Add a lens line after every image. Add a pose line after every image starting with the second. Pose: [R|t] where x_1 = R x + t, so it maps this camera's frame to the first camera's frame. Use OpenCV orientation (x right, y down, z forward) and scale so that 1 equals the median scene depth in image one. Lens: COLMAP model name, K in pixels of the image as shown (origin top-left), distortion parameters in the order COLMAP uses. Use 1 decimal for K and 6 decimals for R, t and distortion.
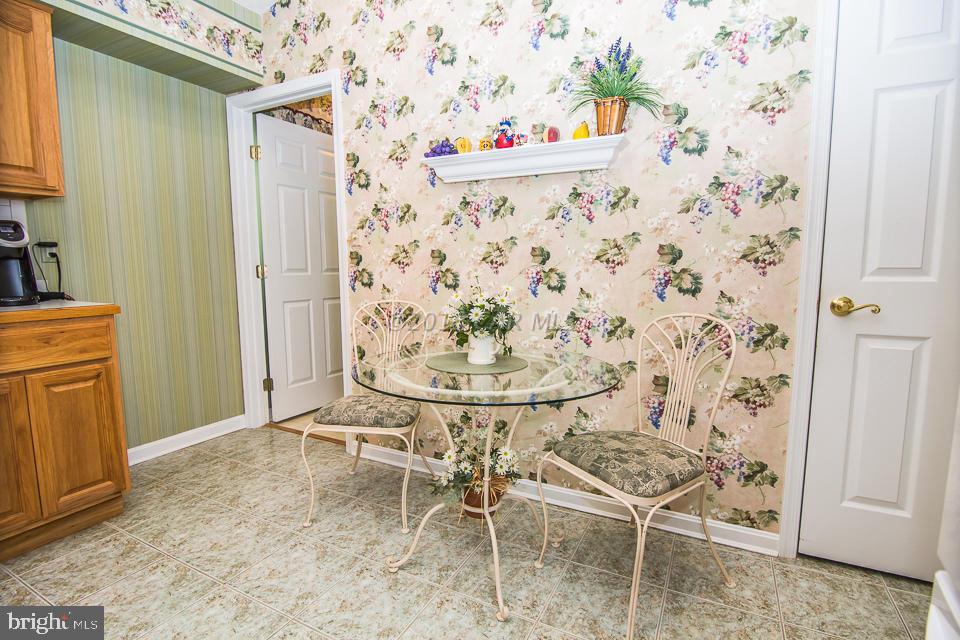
lens RADIAL K [[469.9, 0, 476.8], [0, 469.9, 319.9], [0, 0, 1]] dist [-0.023623, 0.000897]
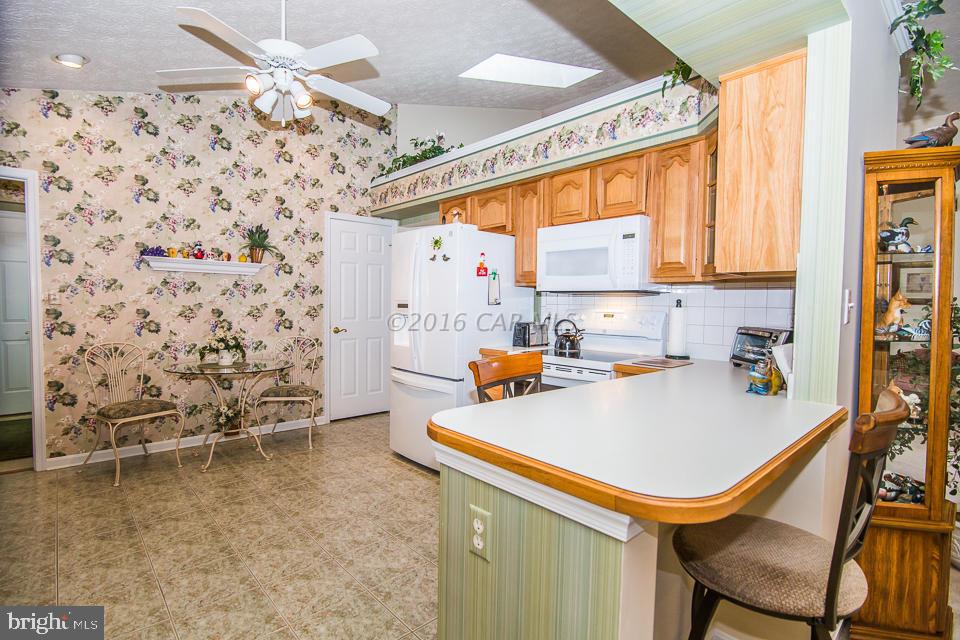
lens RADIAL K [[469.9, 0, 478.9], [0, 469.9, 320.9], [0, 0, 1]] dist [-0.023623, 0.000897]
pose [[0.346236, -0.028233, 0.937722, -1.321669], [0.095674, 0.995398, -0.005356, 0.012010], [-0.933256, 0.091570, 0.347344, -0.702135]]
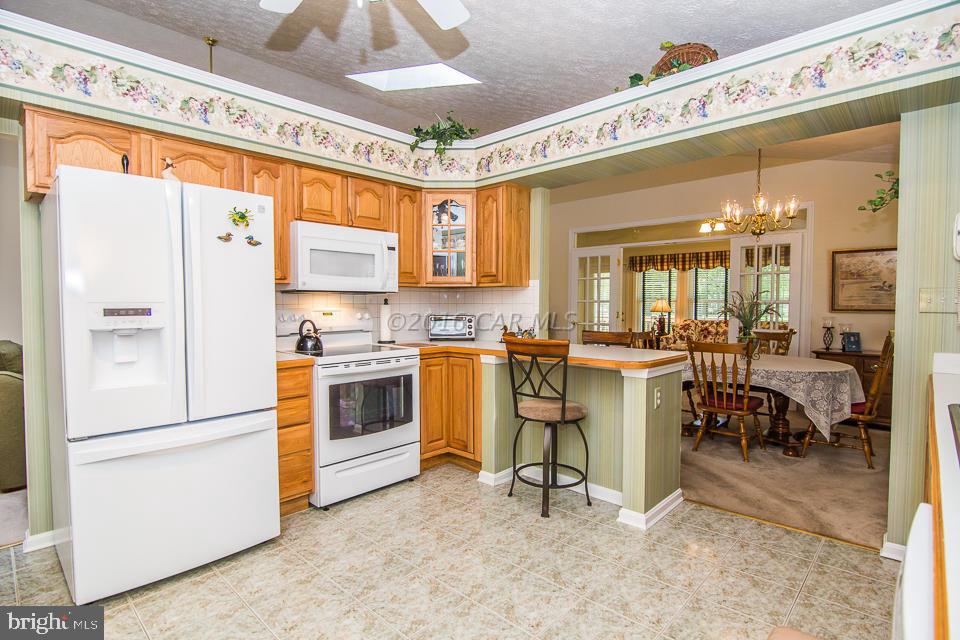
lens RADIAL K [[469.9, 0, 473.0], [0, 469.9, 322.0], [0, 0, 1]] dist [-0.023623, 0.000897]
pose [[-0.958414, -0.011171, 0.285163, -0.685498], [0.034392, 0.987430, 0.154269, -0.181781], [-0.283302, 0.157661, -0.945983, 0.863918]]
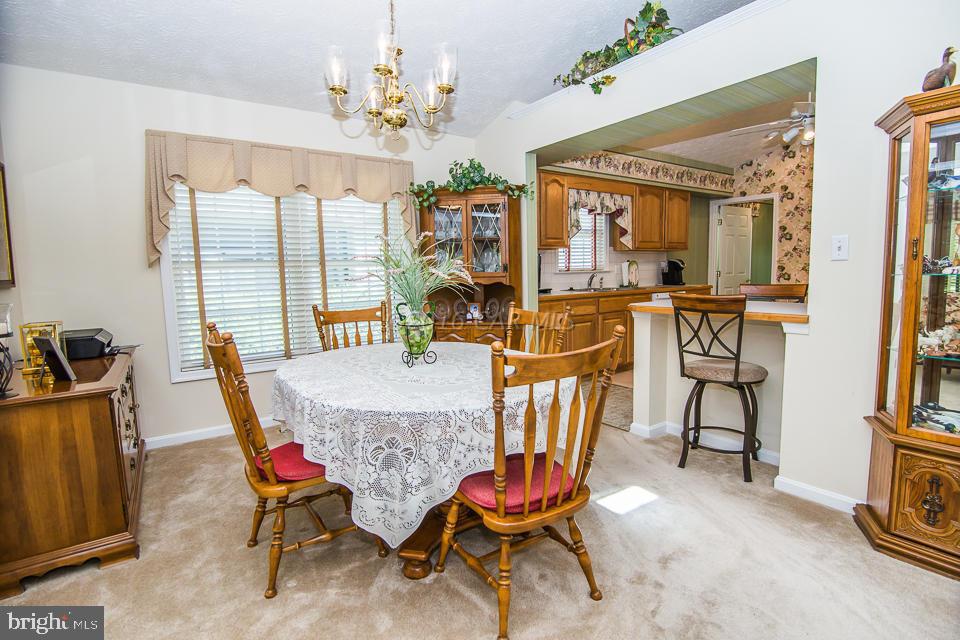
lens RADIAL K [[469.9, 0, 478.7], [0, 469.9, 321.8], [0, 0, 1]] dist [-0.023623, 0.000897]
pose [[0.881289, 0.033503, -0.471390, -0.618227], [-0.034714, 0.999378, 0.006130, 0.230687], [0.471302, 0.010961, 0.881904, -2.325065]]
